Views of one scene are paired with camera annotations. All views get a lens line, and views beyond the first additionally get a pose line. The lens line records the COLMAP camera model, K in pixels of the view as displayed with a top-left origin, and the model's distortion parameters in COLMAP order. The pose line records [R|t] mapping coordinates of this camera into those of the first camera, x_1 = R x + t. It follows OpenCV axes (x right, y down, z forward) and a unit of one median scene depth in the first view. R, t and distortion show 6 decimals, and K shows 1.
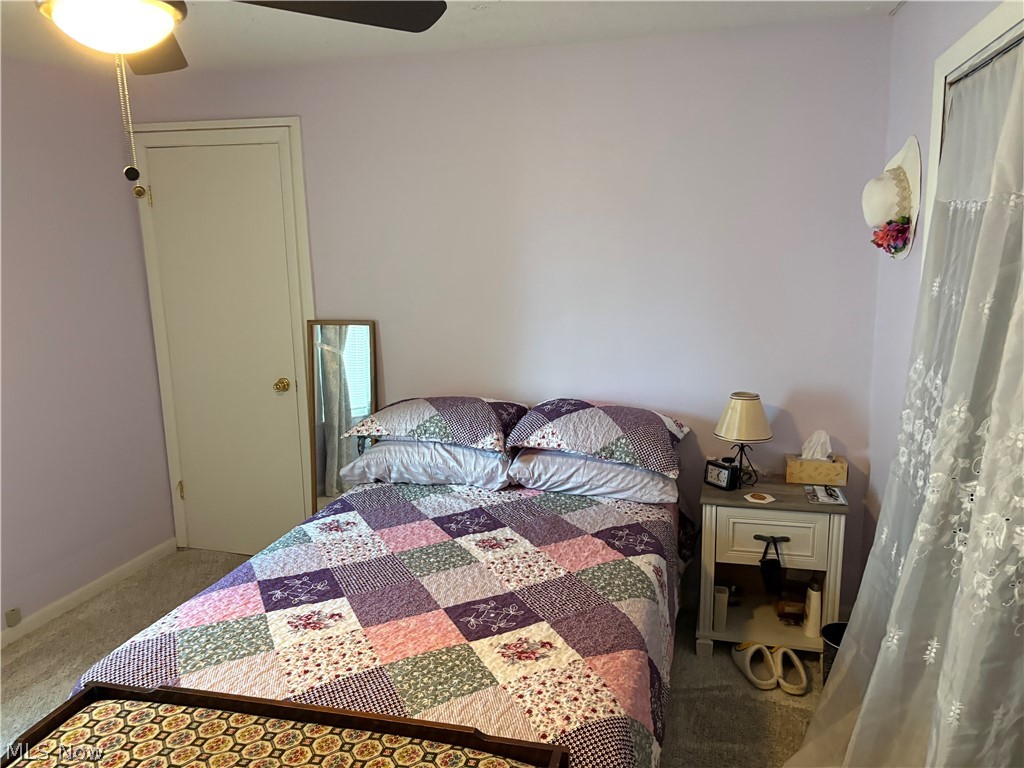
lens RADIAL K [[780.0, 0, 517.7], [0, 780.0, 382.3], [0, 0, 1]] dist [0.050669, -0.059938]
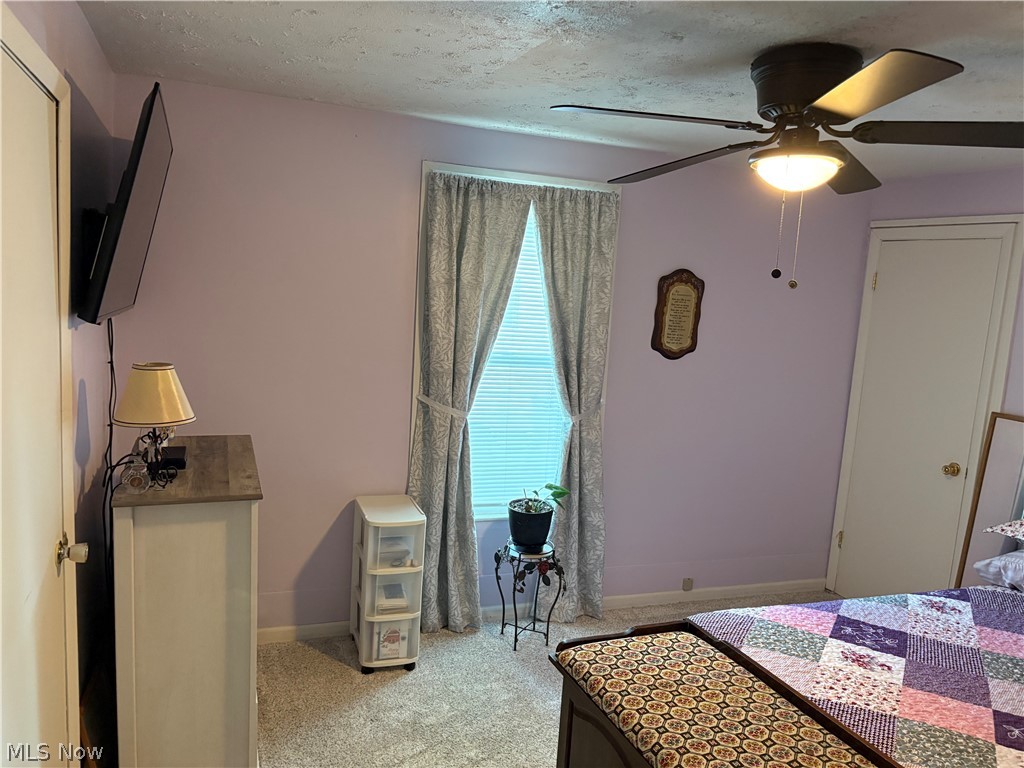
lens RADIAL K [[780.0, 0, 508.7], [0, 780.0, 387.4], [0, 0, 1]] dist [0.050669, -0.059938]
pose [[0.581264, 0.163538, -0.797112, 0.275324], [-0.233700, 0.971877, 0.028976, 0.007941], [0.779433, 0.169443, 0.603136, -0.145105]]
